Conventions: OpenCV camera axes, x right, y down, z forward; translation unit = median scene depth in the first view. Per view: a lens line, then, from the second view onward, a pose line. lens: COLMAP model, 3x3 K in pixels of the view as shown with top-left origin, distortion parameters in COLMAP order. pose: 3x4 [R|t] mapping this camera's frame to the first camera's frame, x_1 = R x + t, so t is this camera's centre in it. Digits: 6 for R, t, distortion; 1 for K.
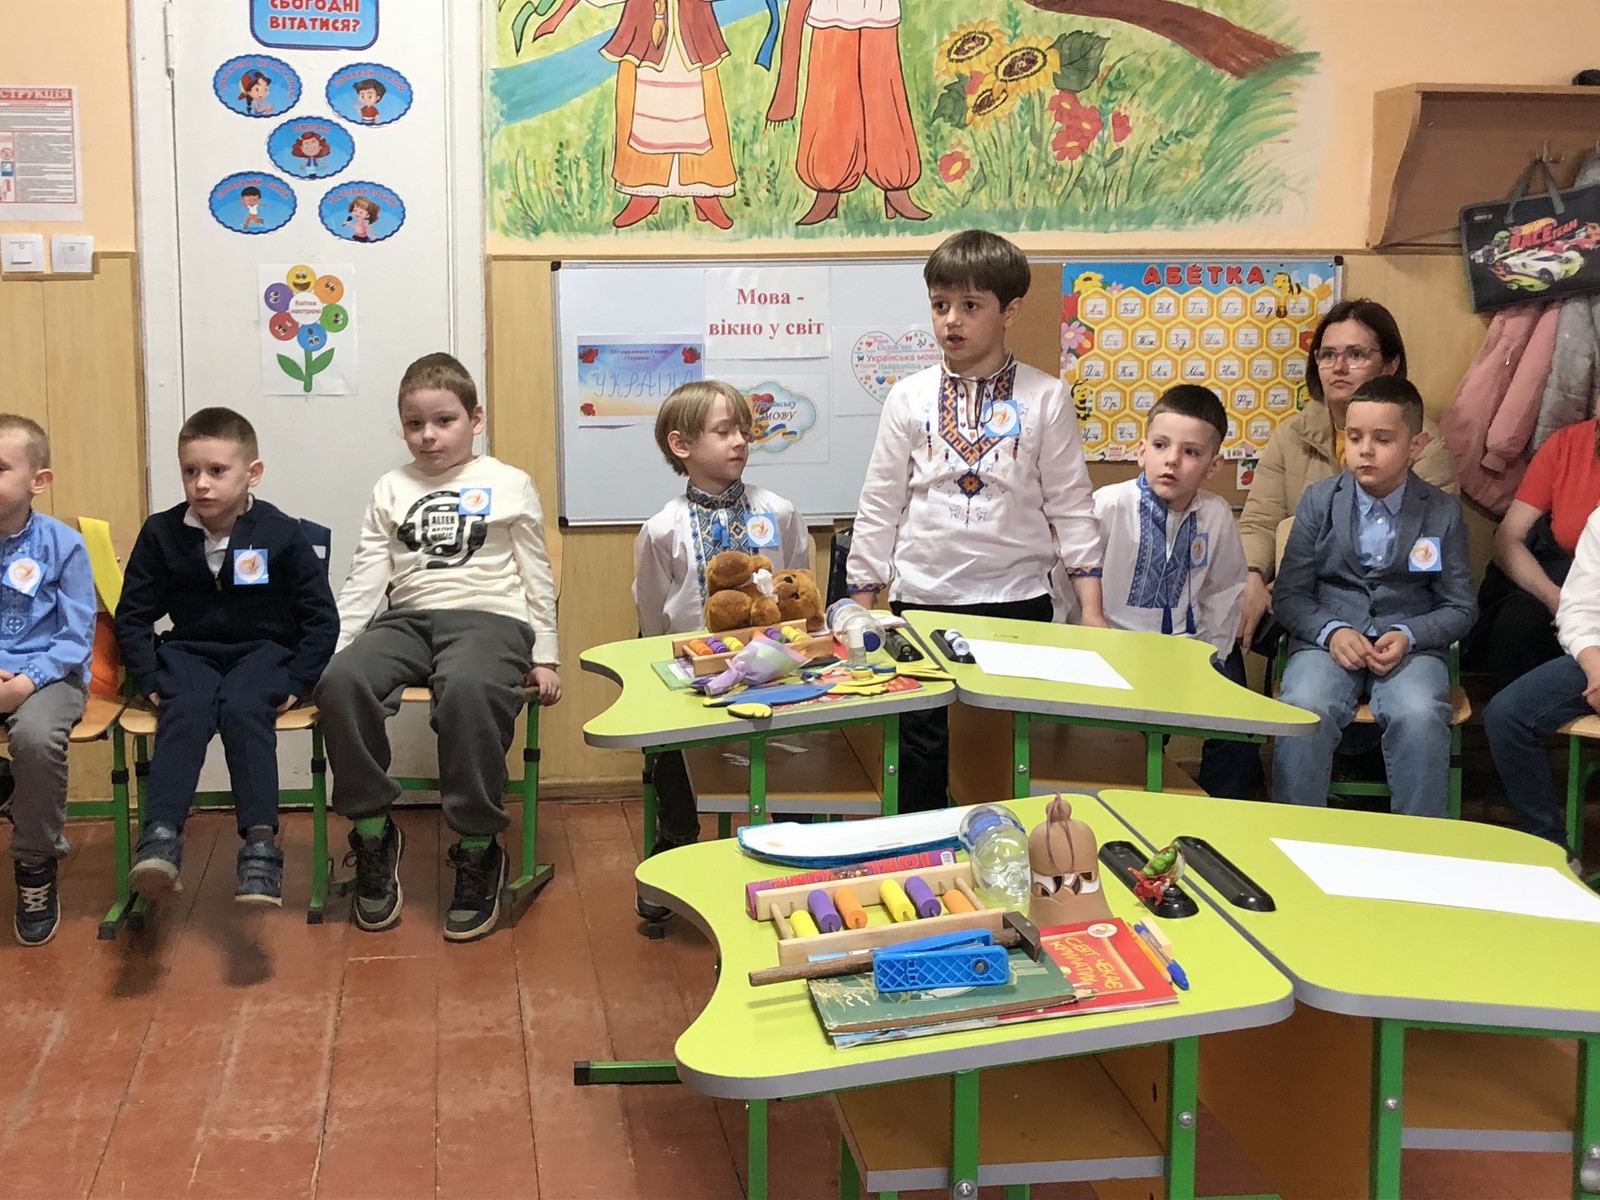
lens RADIAL K [[2300.5, 0, 764.5], [0, 2300.5, 598.5], [0, 0, 1]] dist [0.219470, -0.855704]
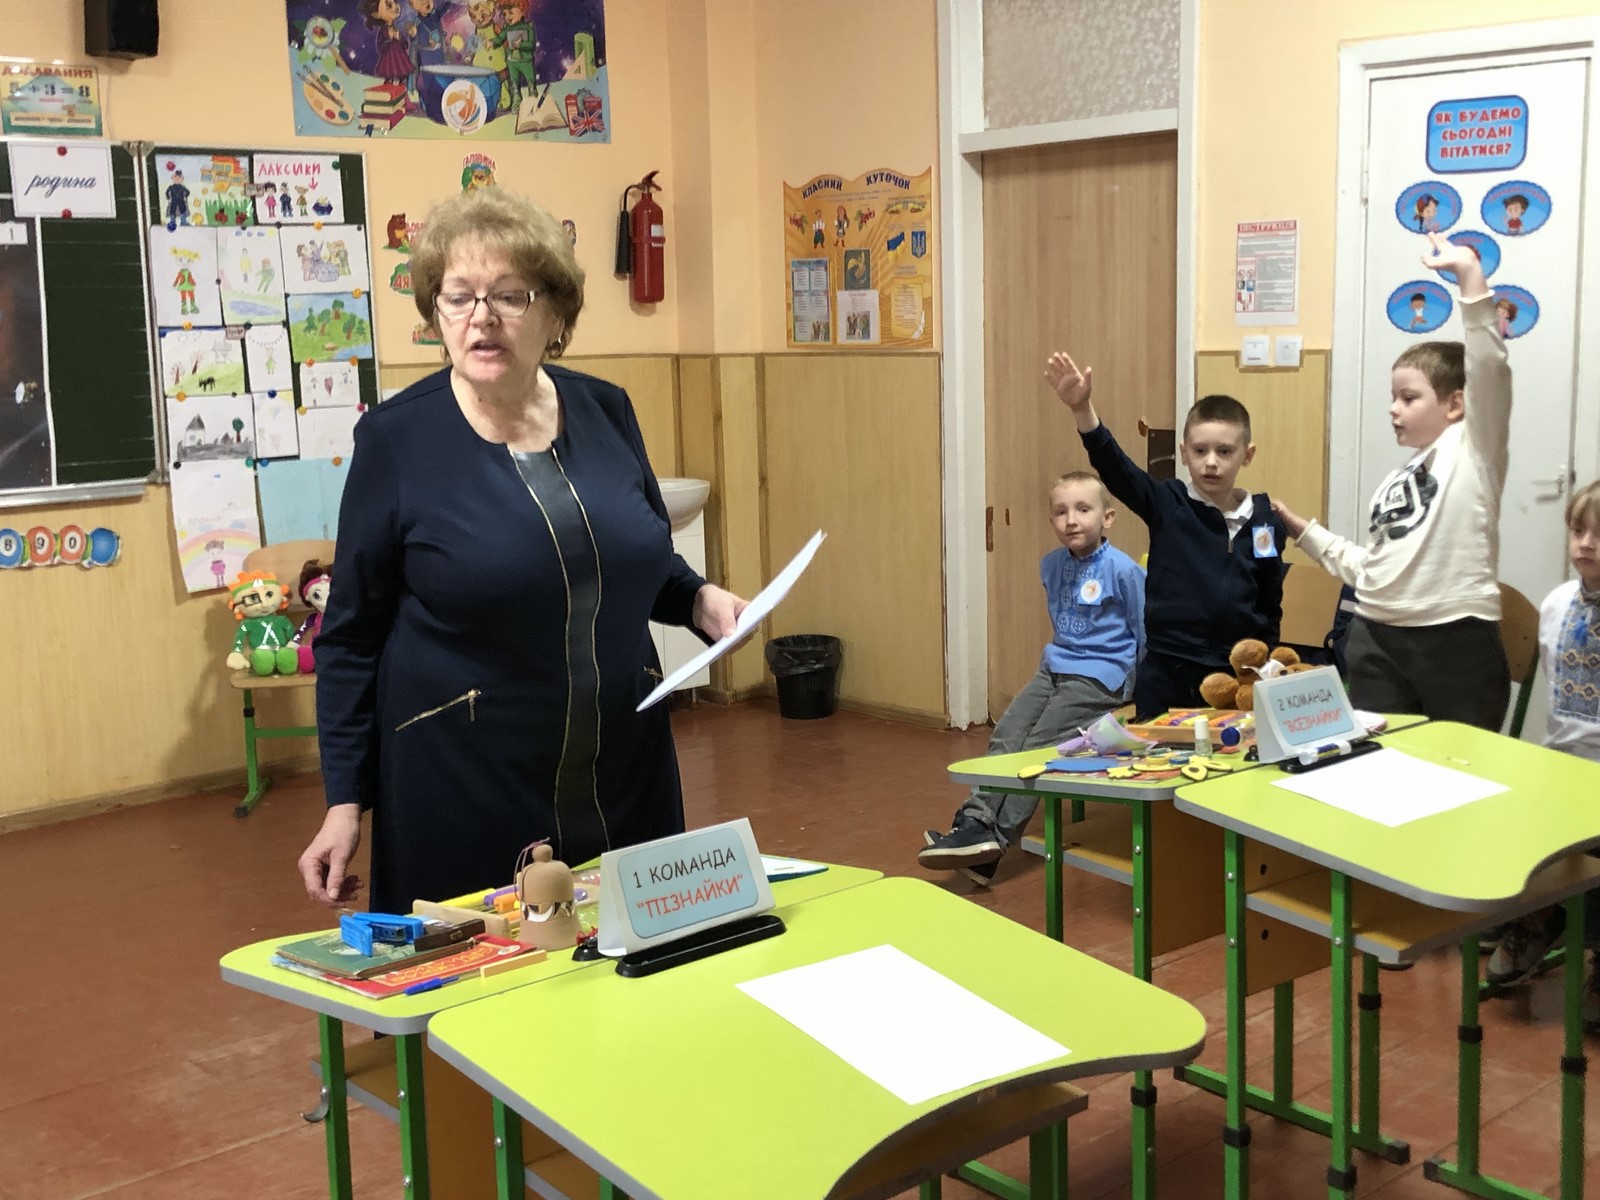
lens RADIAL K [[1911.5, 0, 821.2], [0, 1911.5, 585.8], [0, 0, 1]] dist [0.153367, -0.505112]
pose [[0.570834, 0.101739, -0.814738, 0.416657], [-0.102107, 0.993387, 0.052508, -0.049942], [0.814692, 0.053218, 0.577447, 0.195781]]
